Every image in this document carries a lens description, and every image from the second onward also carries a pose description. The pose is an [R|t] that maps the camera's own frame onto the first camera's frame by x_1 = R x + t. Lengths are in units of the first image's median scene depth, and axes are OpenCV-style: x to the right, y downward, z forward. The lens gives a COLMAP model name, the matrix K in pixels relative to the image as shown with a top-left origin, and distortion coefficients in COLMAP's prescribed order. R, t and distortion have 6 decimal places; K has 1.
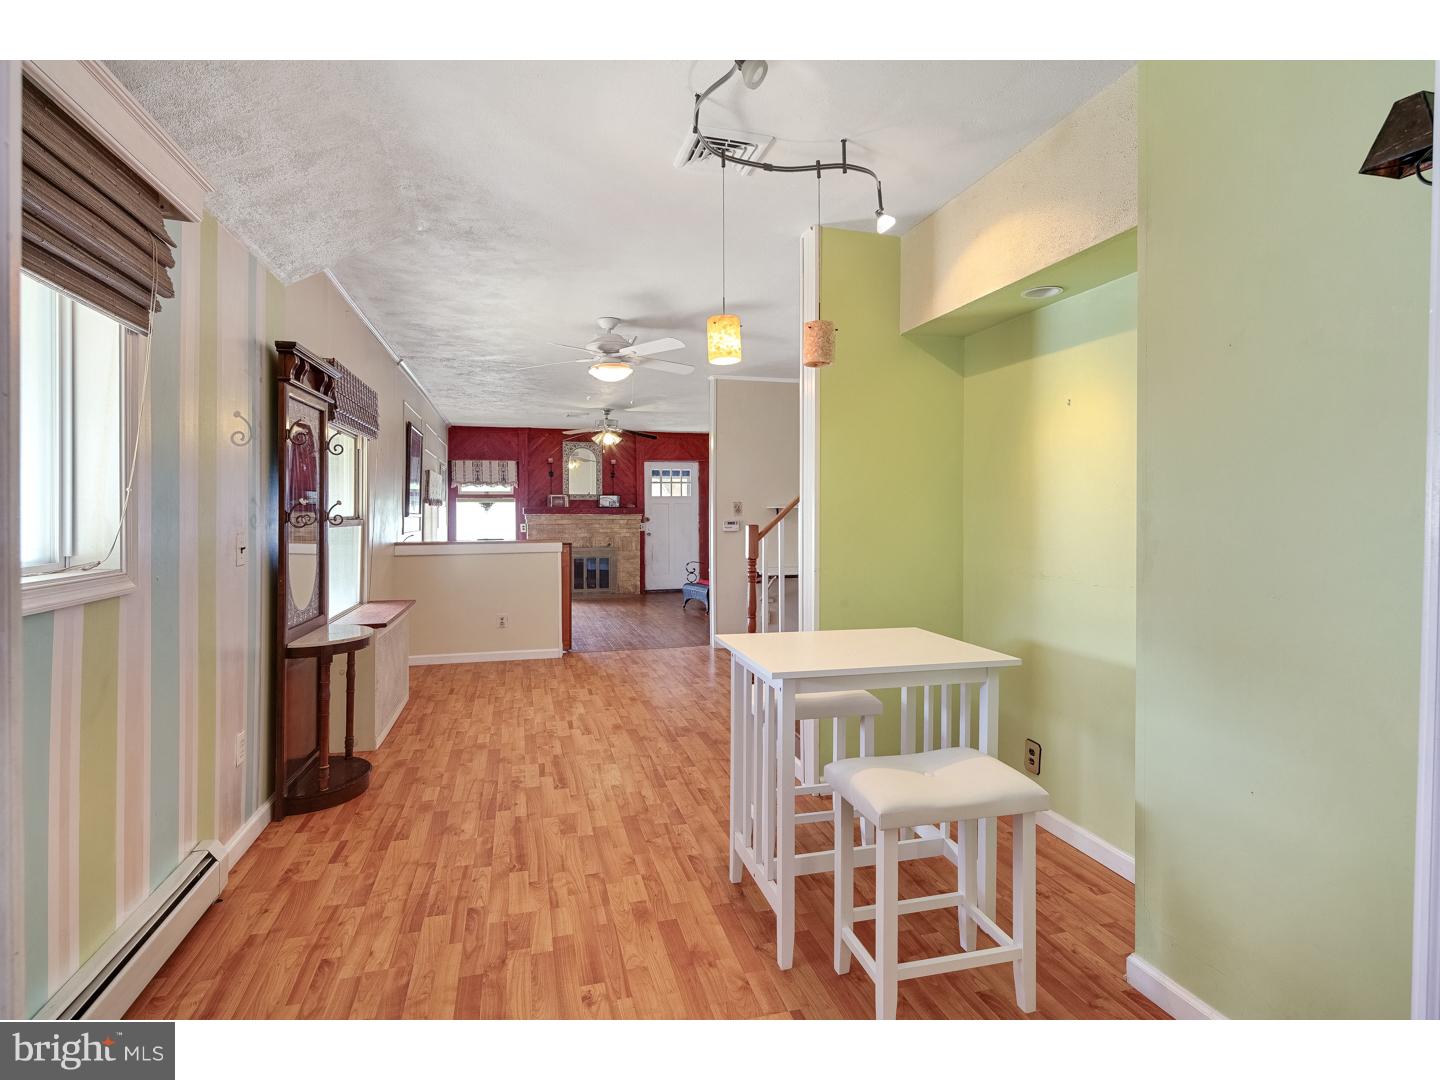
lens RADIAL K [[700.4, 0, 717.5], [0, 700.4, 515.7], [0, 0, 1]] dist [0.004869, 0.000310]
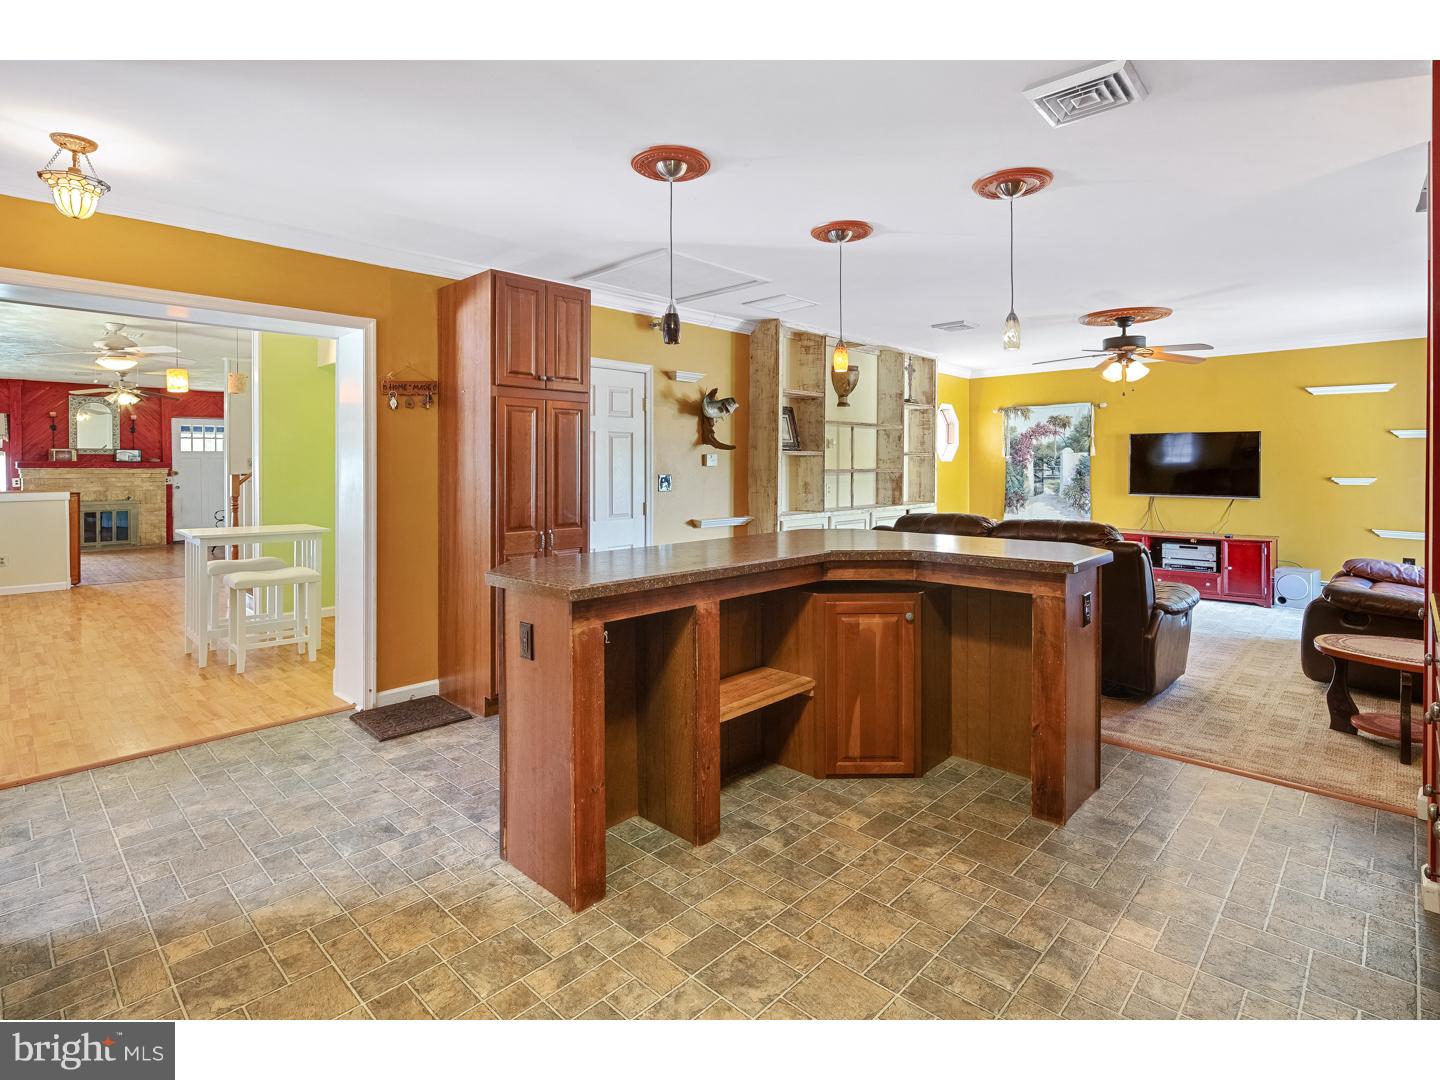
lens RADIAL K [[718.6, 0, 711.4], [0, 718.6, 467.5], [0, 0, 1]] dist [0.002621, -0.000882]
pose [[0.871264, -0.002969, 0.490805, 0.074050], [0.003810, 0.999992, -0.000714, 0.000646], [-0.490799, 0.002492, 0.871269, -0.347074]]
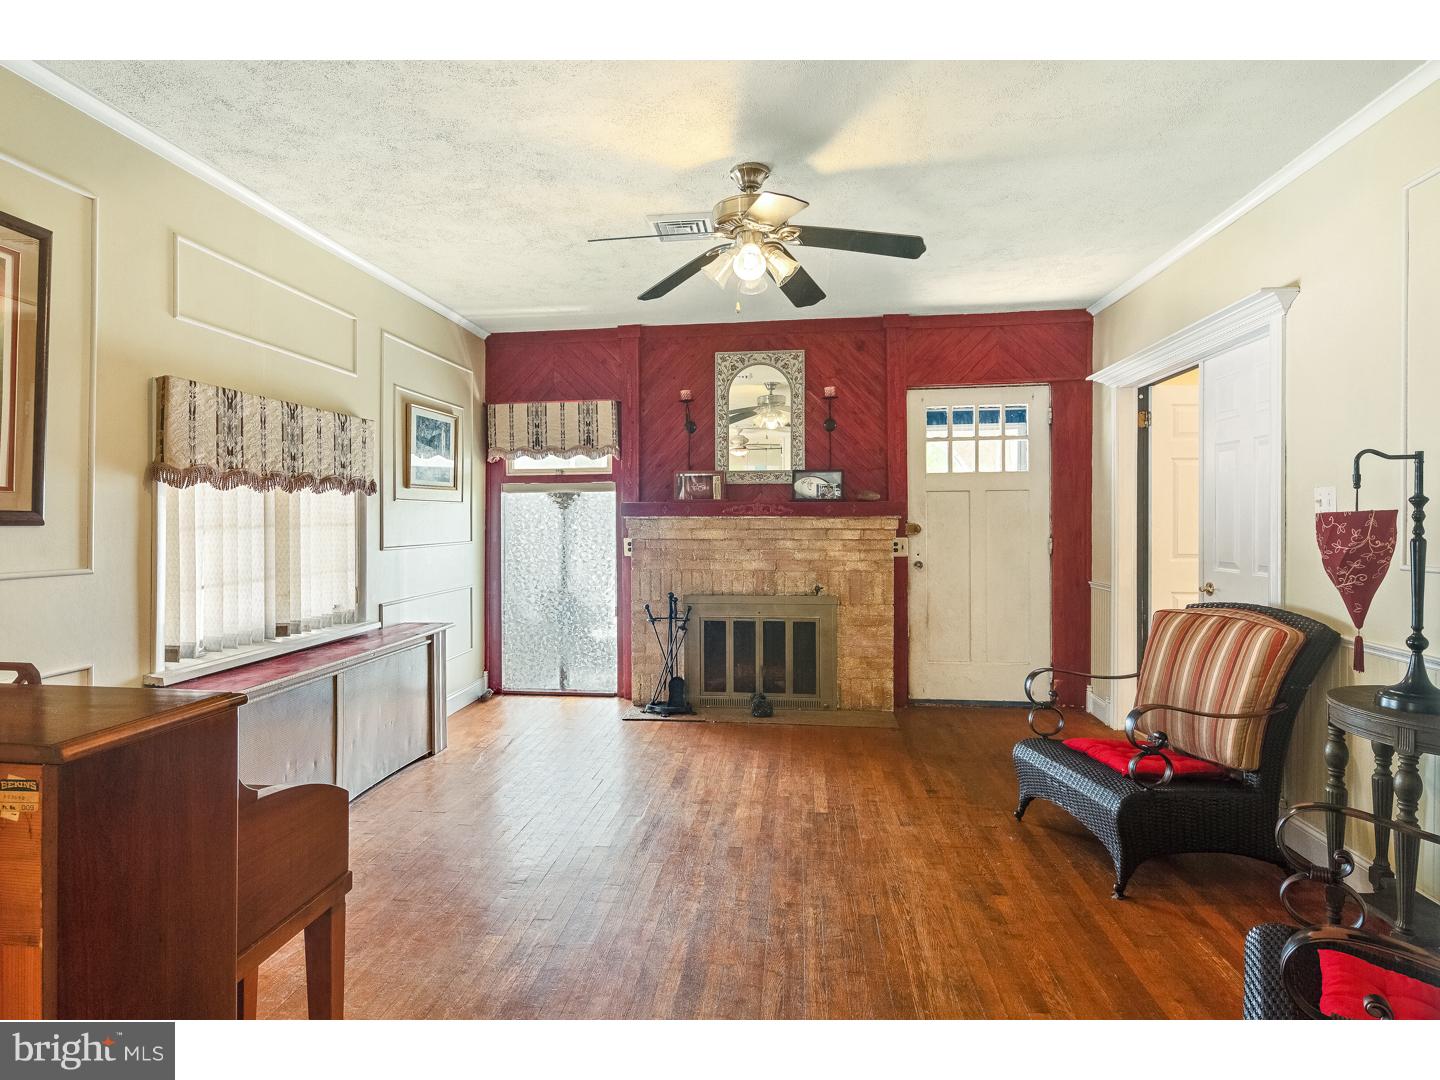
lens RADIAL K [[778.8, 0, 687.0], [0, 778.8, 525.3], [0, 0, 1]] dist [0.005347, -0.000085]
pose [[0.911606, 0.002183, -0.411059, -0.036037], [0.000170, 0.999984, 0.005687, 0.000355], [0.411065, -0.005254, 0.911591, 0.562149]]
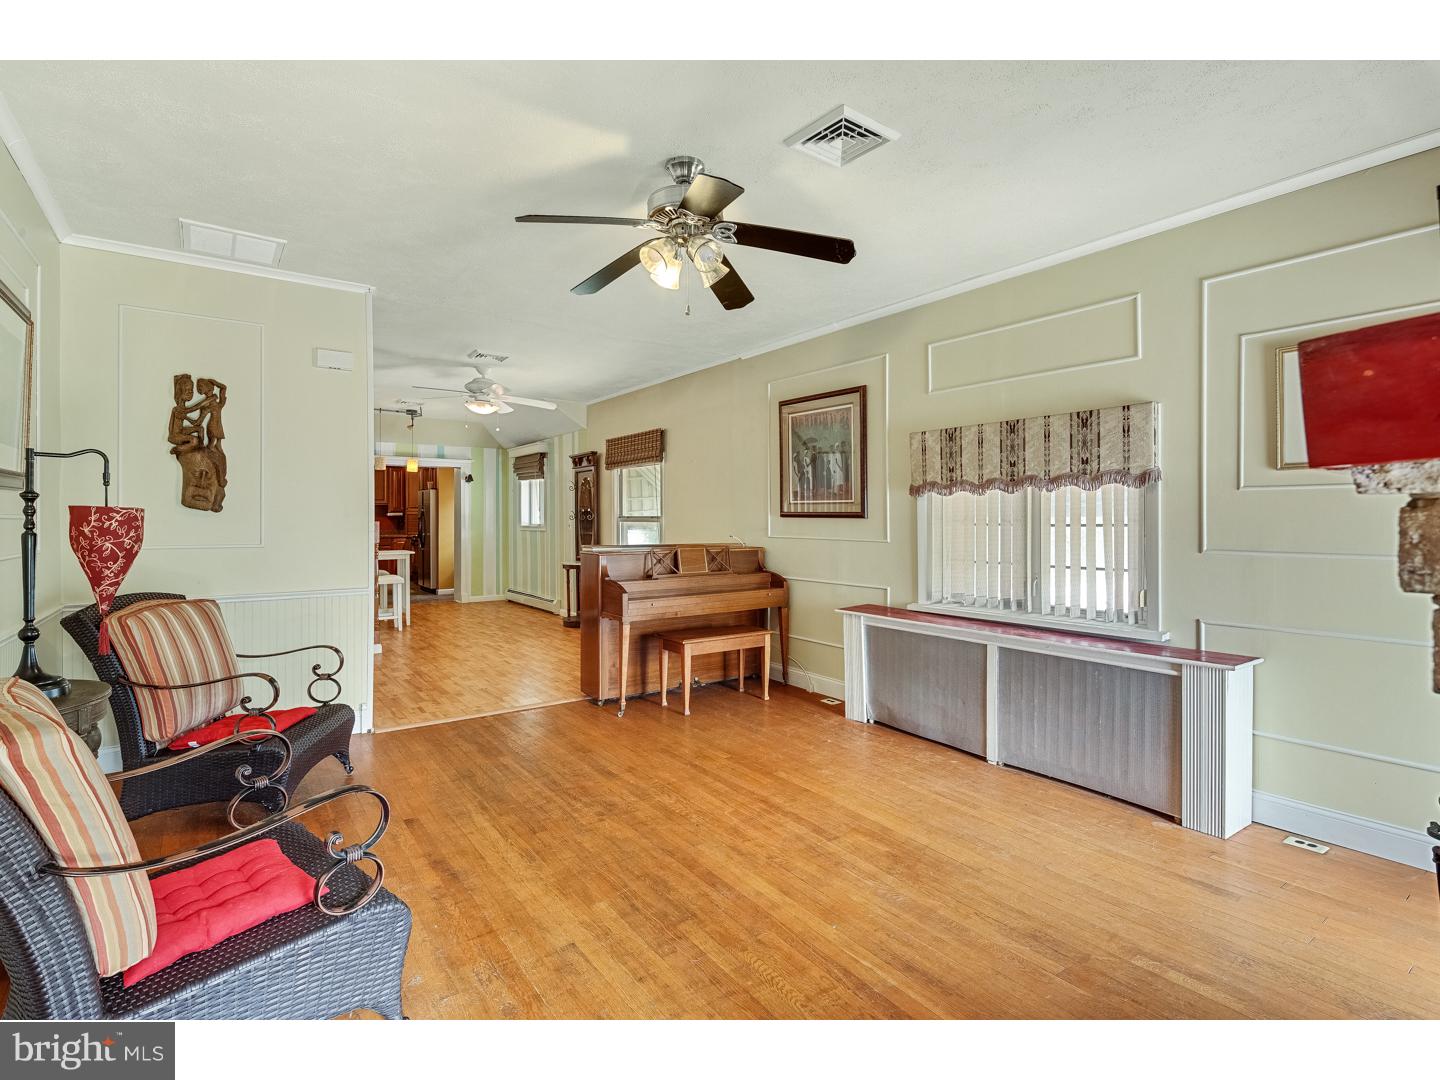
lens RADIAL K [[700.4, 0, 717.5], [0, 700.4, 515.7], [0, 0, 1]] dist [0.004869, 0.000310]
pose [[-0.942719, -0.000787, -0.333587, -0.058062], [-0.000632, 1.000000, -0.000571, 0.000447], [0.333587, -0.000328, -0.942719, 1.083990]]
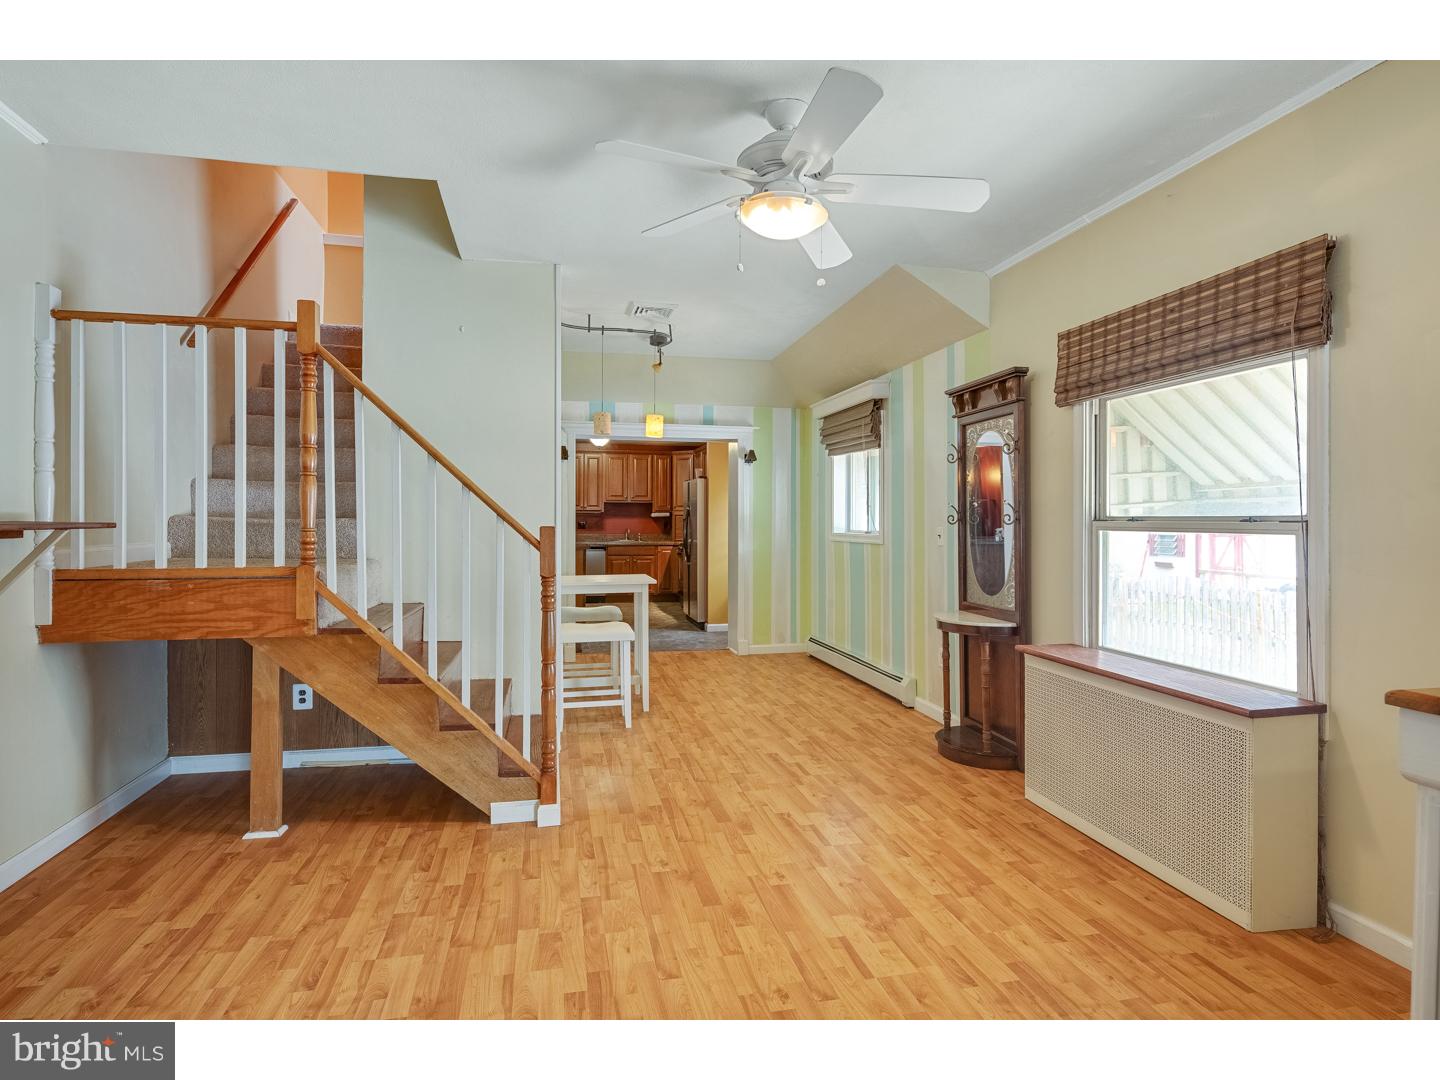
lens RADIAL K [[721.2, 0, 701.8], [0, 721.2, 521.6], [0, 0, 1]] dist [0.001832, 0.000282]
pose [[-0.997680, -0.003709, 0.067974, -0.058469], [-0.003328, 0.999978, 0.005709, 0.001514], [-0.067994, 0.005470, -0.997671, 0.675334]]
